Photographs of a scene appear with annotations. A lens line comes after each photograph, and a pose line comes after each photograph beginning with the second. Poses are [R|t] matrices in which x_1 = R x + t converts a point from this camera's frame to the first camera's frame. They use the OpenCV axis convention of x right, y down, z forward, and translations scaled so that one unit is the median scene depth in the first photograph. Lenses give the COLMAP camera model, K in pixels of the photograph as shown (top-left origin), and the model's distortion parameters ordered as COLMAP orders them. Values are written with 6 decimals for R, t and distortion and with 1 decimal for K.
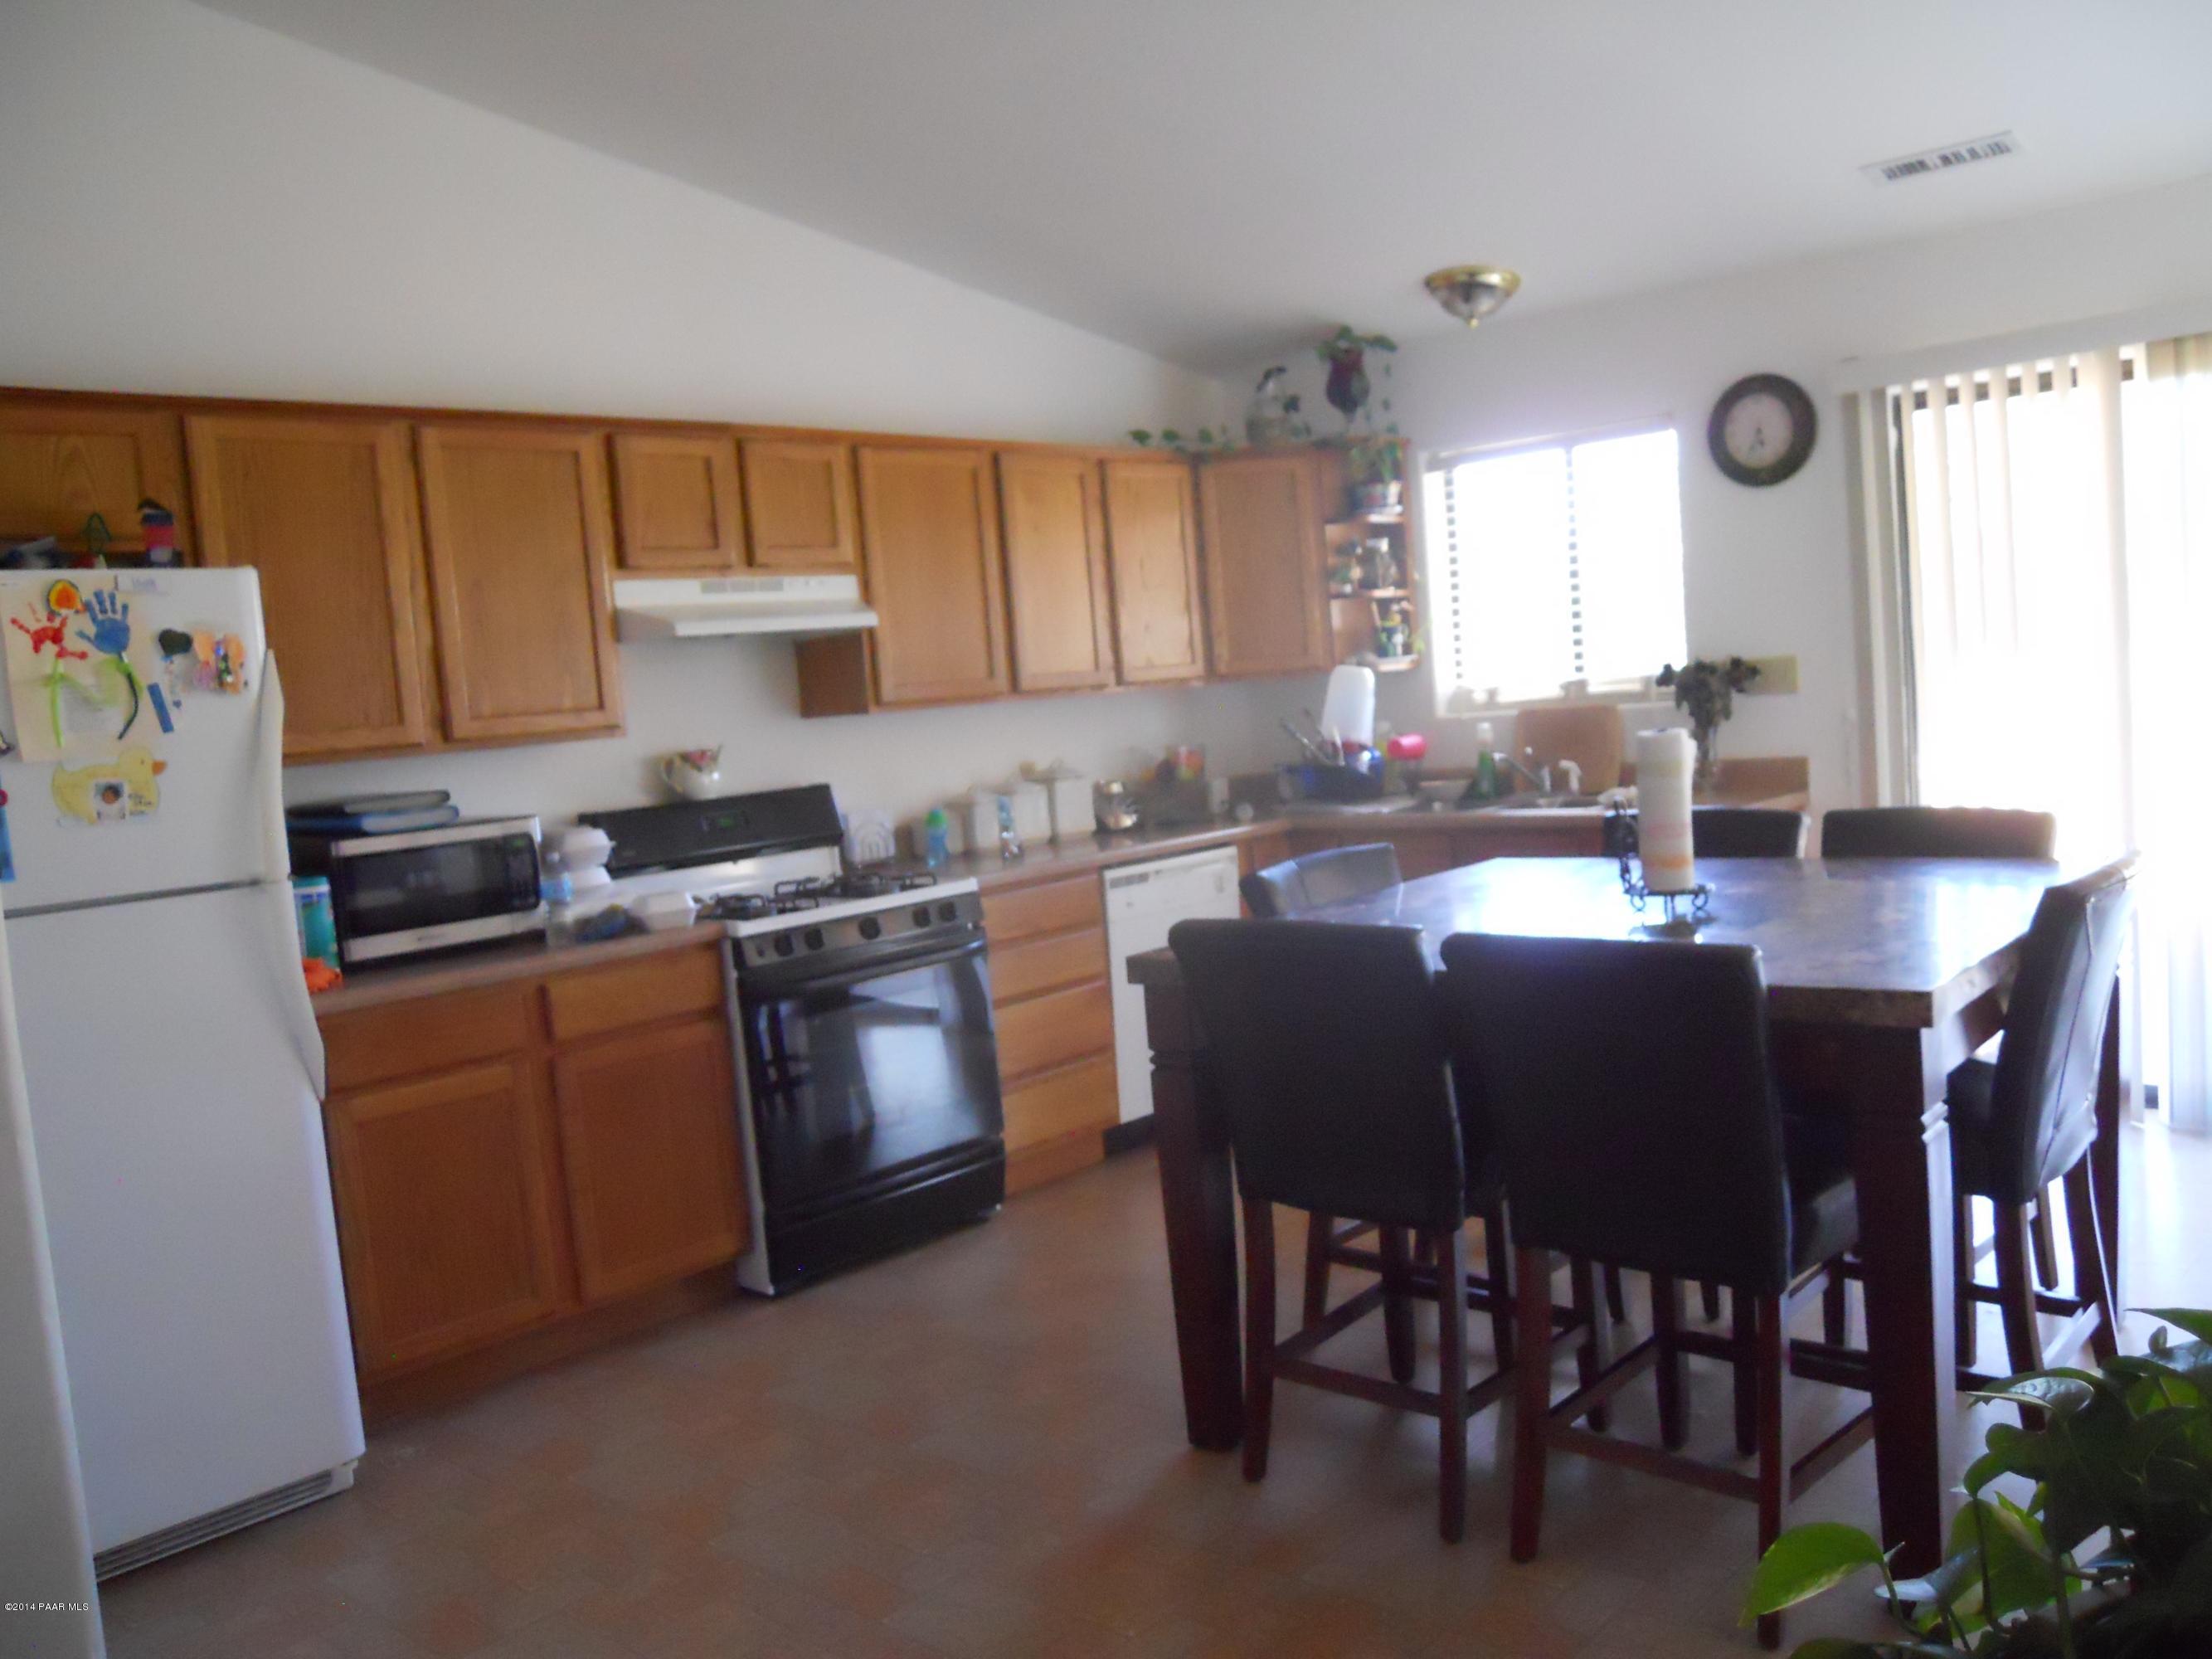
lens RADIAL K [[1760.6, 0, 1069.9], [0, 1760.6, 827.8], [0, 0, 1]] dist [-0.046264, 0.058541]
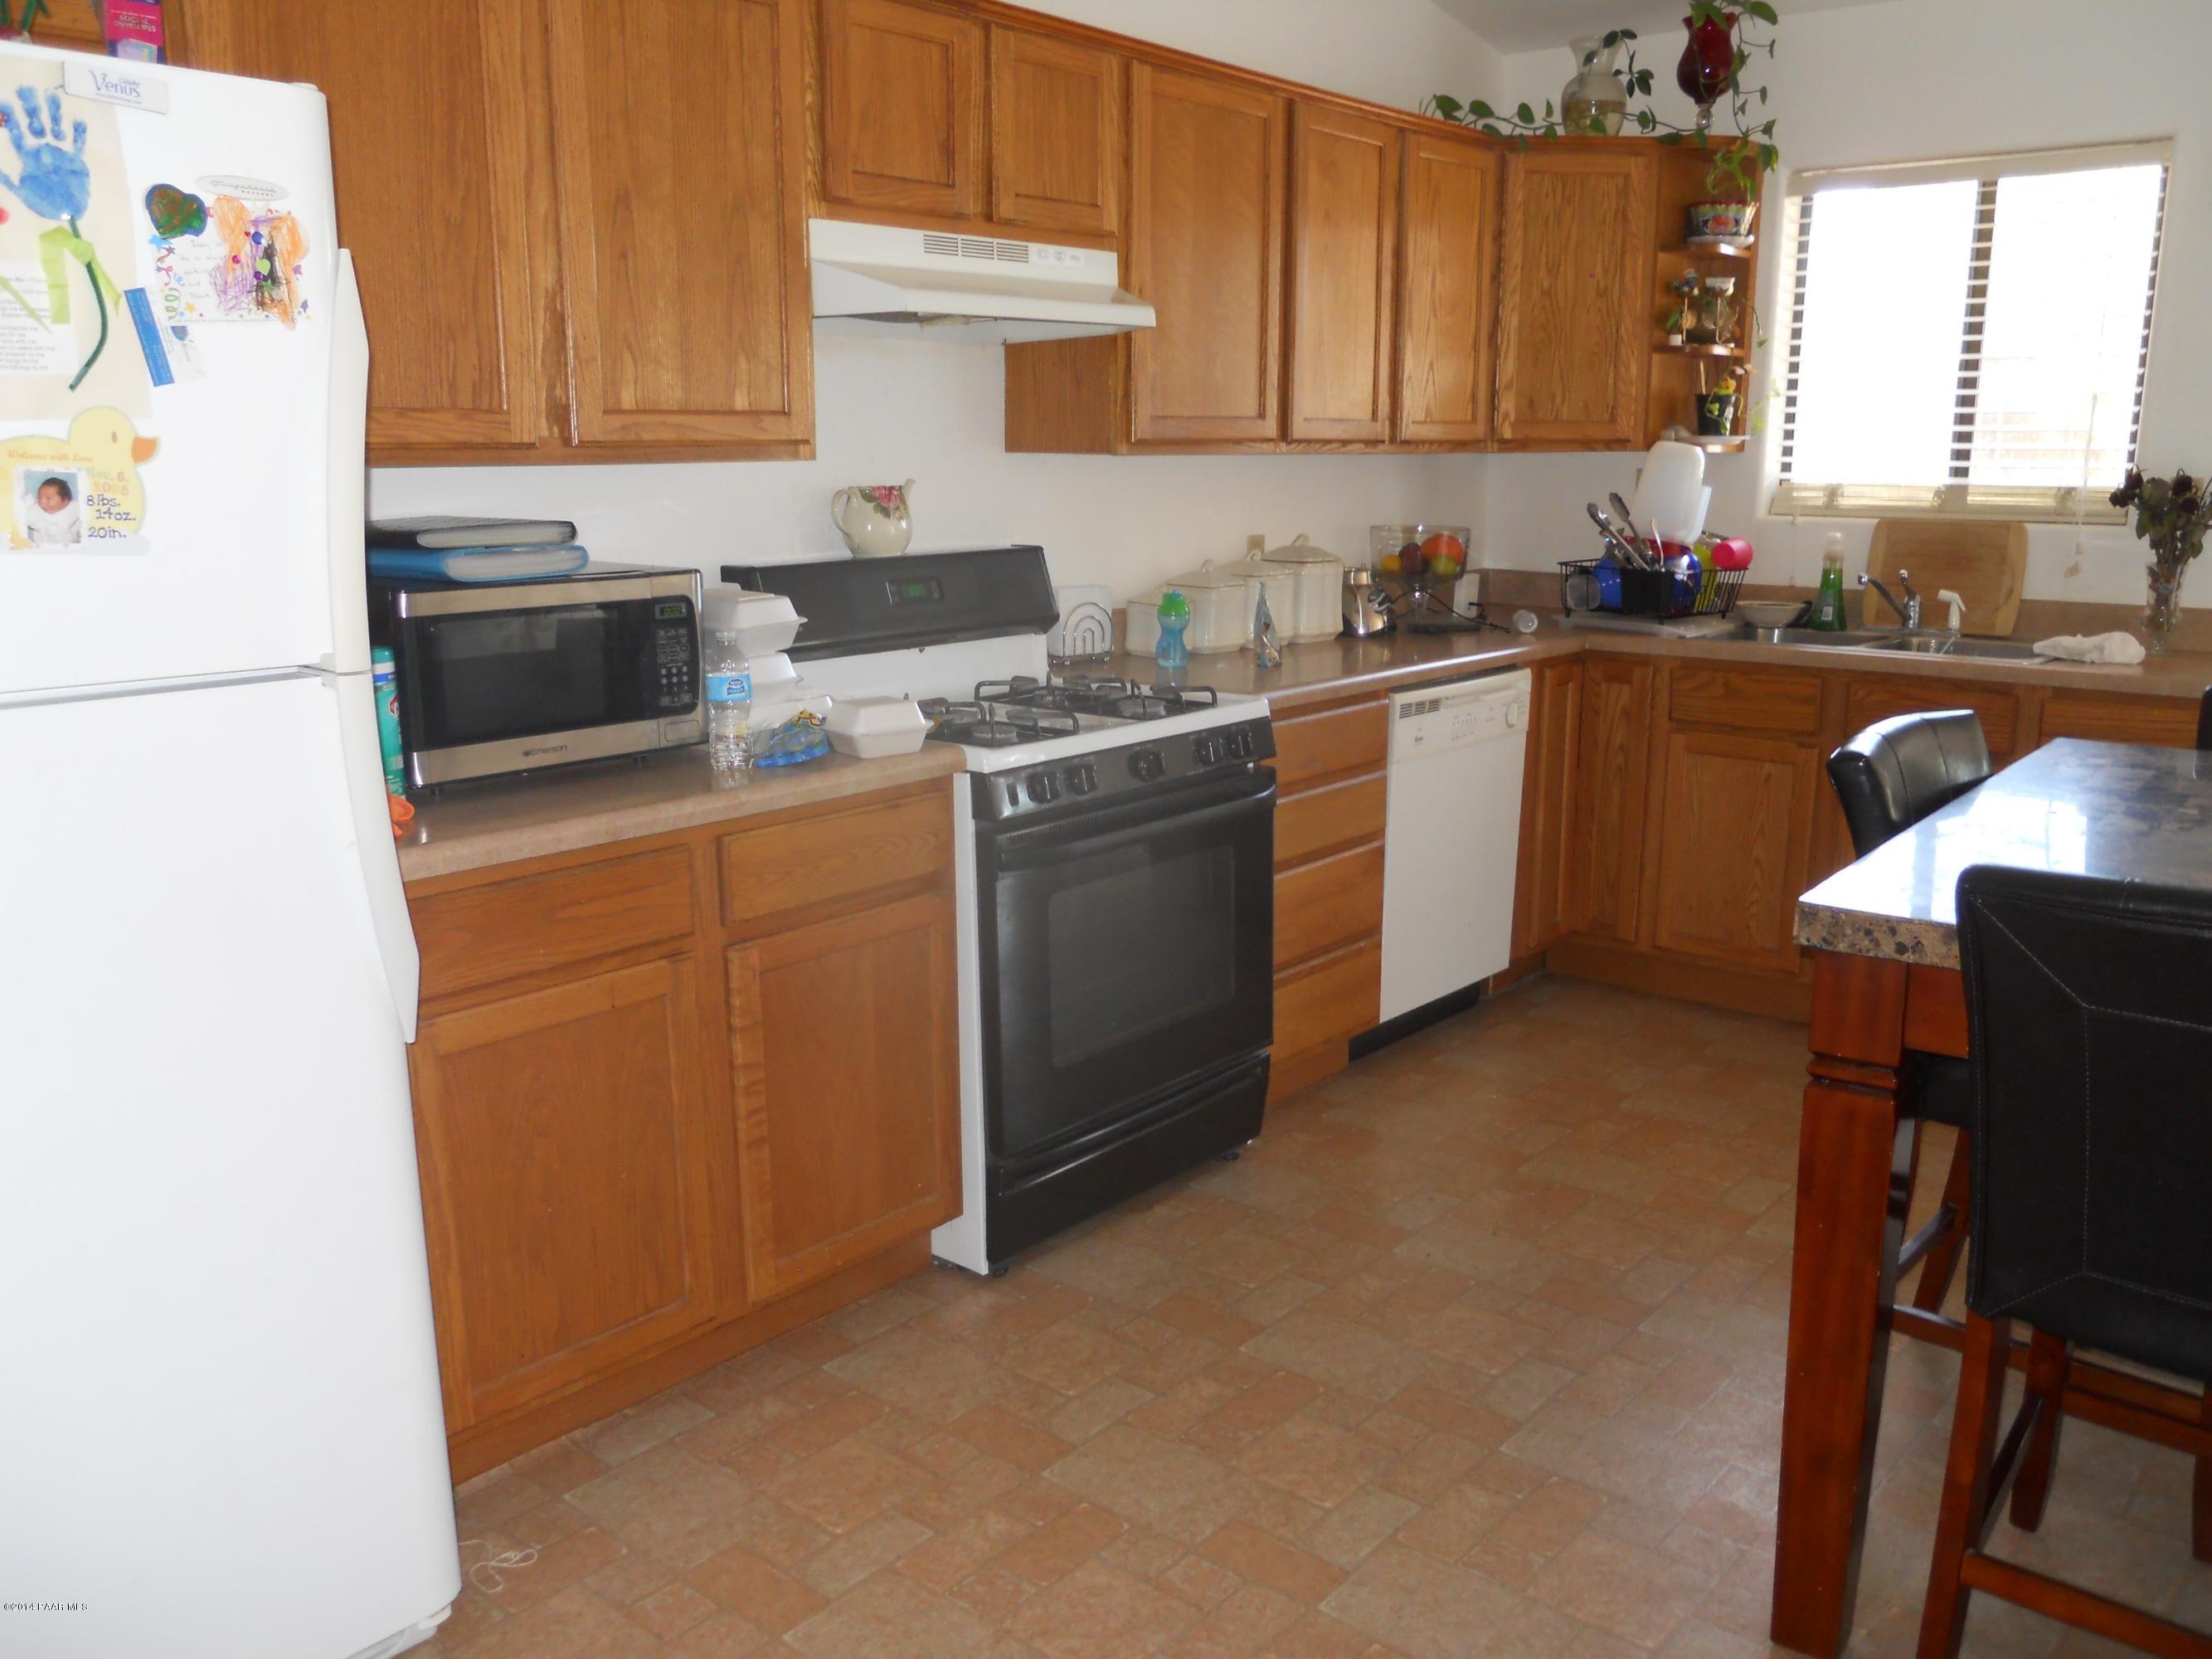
lens RADIAL K [[1760.6, 0, 1069.9], [0, 1760.6, 827.8], [0, 0, 1]] dist [-0.046264, 0.058541]
pose [[0.996066, 0.070206, 0.054066, -0.162045], [-0.076857, 0.988158, 0.132805, -0.008009], [-0.044102, -0.136438, 0.989666, 0.275855]]
